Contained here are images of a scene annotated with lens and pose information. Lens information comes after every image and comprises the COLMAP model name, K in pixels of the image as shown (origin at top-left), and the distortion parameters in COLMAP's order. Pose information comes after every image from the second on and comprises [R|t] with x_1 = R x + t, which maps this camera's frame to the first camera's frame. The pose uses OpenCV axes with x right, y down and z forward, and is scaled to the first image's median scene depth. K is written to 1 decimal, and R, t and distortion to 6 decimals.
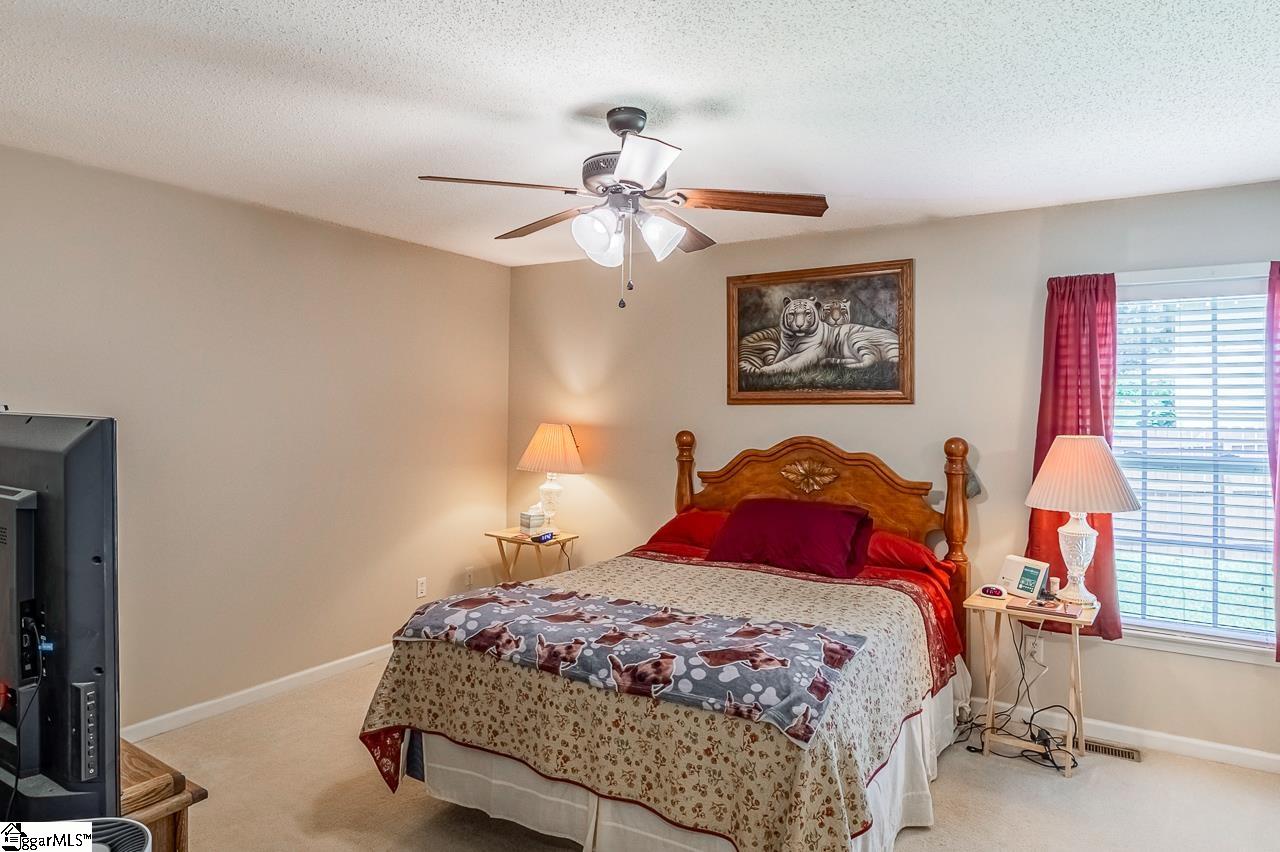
lens RADIAL K [[781.8, 0, 640.9], [0, 781.8, 417.7], [0, 0, 1]] dist [-0.001244, -0.000222]
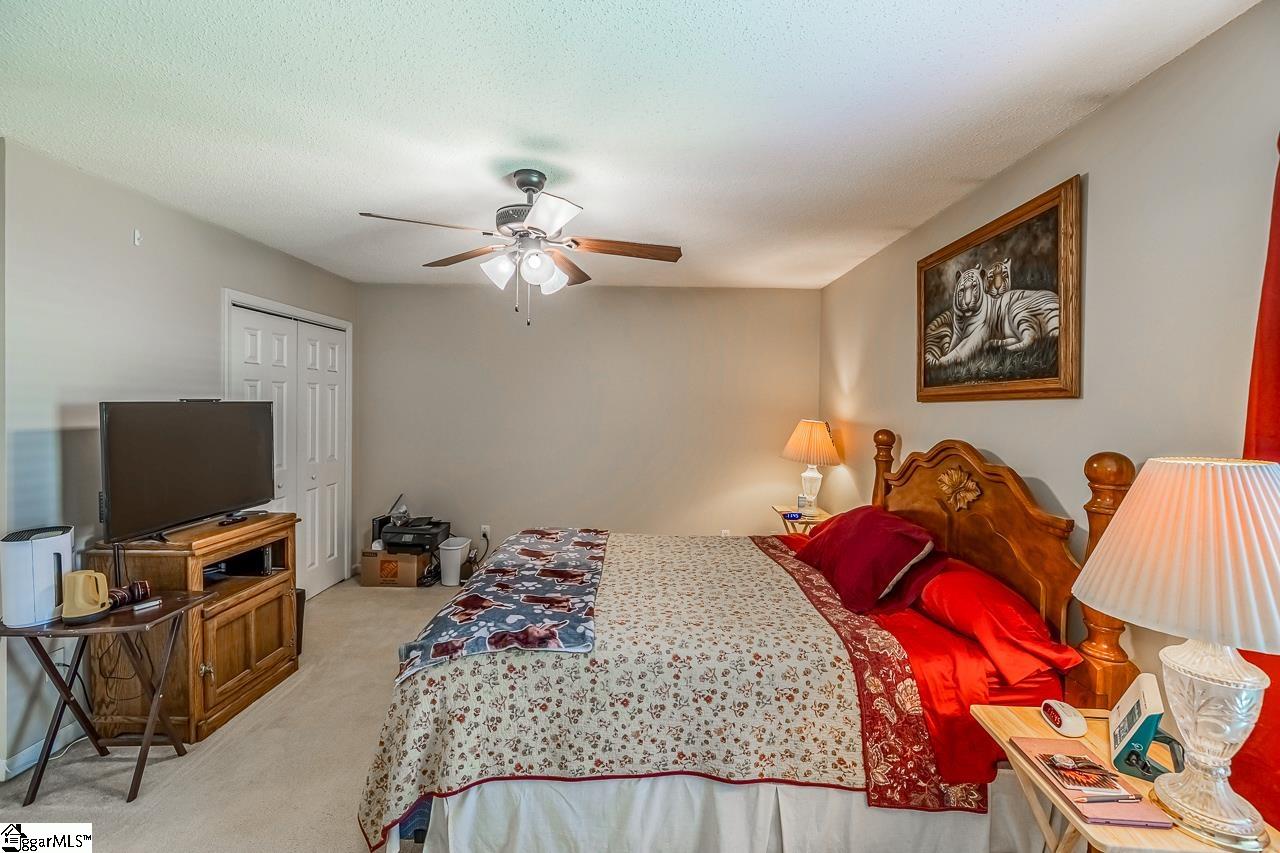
lens RADIAL K [[546.2, 0, 642.6], [0, 546.2, 418.7], [0, 0, 1]] dist [-0.003782, -0.001068]
pose [[0.499434, 0.019250, -0.866138, 0.536562], [-0.019183, 0.999754, 0.011159, 0.001506], [0.866139, 0.011042, 0.499681, 0.439449]]
